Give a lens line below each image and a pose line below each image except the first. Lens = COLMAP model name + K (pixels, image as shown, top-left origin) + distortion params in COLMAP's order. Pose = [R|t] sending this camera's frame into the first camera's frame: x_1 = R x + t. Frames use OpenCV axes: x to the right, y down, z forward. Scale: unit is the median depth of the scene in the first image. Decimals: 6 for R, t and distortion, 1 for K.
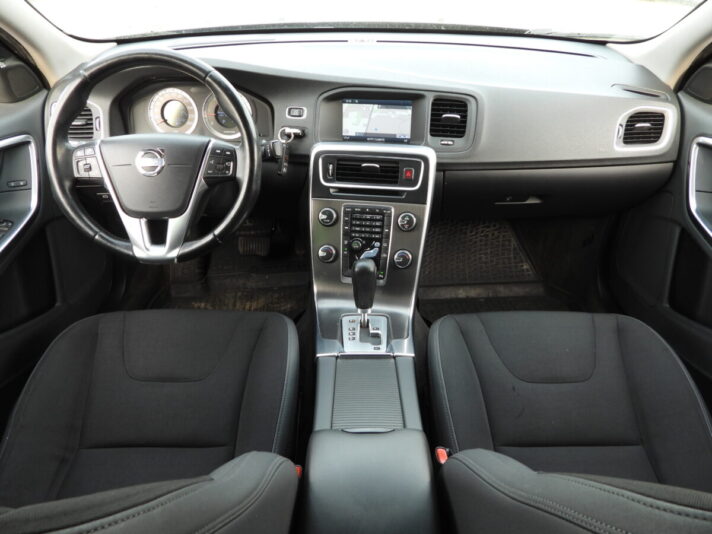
lens RADIAL K [[512.3, 0, 356.0], [0, 512.3, 267.0], [0, 0, 1]] dist [-0.001726, 0.004341]
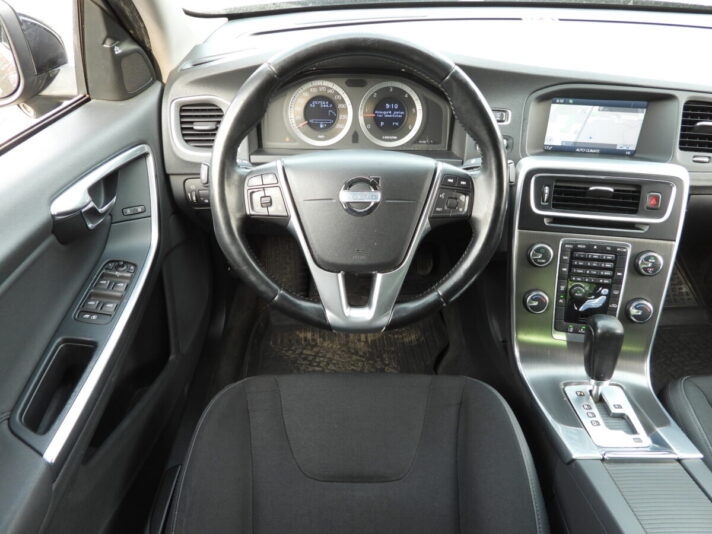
lens RADIAL K [[512.3, 0, 356.0], [0, 512.3, 267.0], [0, 0, 1]] dist [-0.001726, 0.004341]
pose [[0.999849, 0.003330, 0.017053, -0.347515], [-0.004170, 0.998768, 0.049444, -0.117778], [-0.016867, -0.049508, 0.998631, 0.238553]]
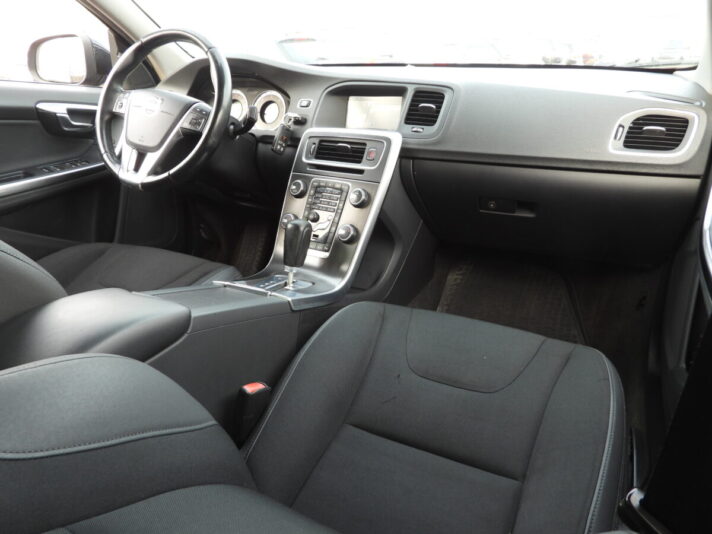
lens RADIAL K [[512.3, 0, 356.0], [0, 512.3, 267.0], [0, 0, 1]] dist [-0.001726, 0.004341]
pose [[0.887480, 0.164667, -0.430423, 0.540957], [-0.264547, 0.946803, -0.183244, 0.221173], [0.377352, 0.276492, 0.883831, 0.149663]]
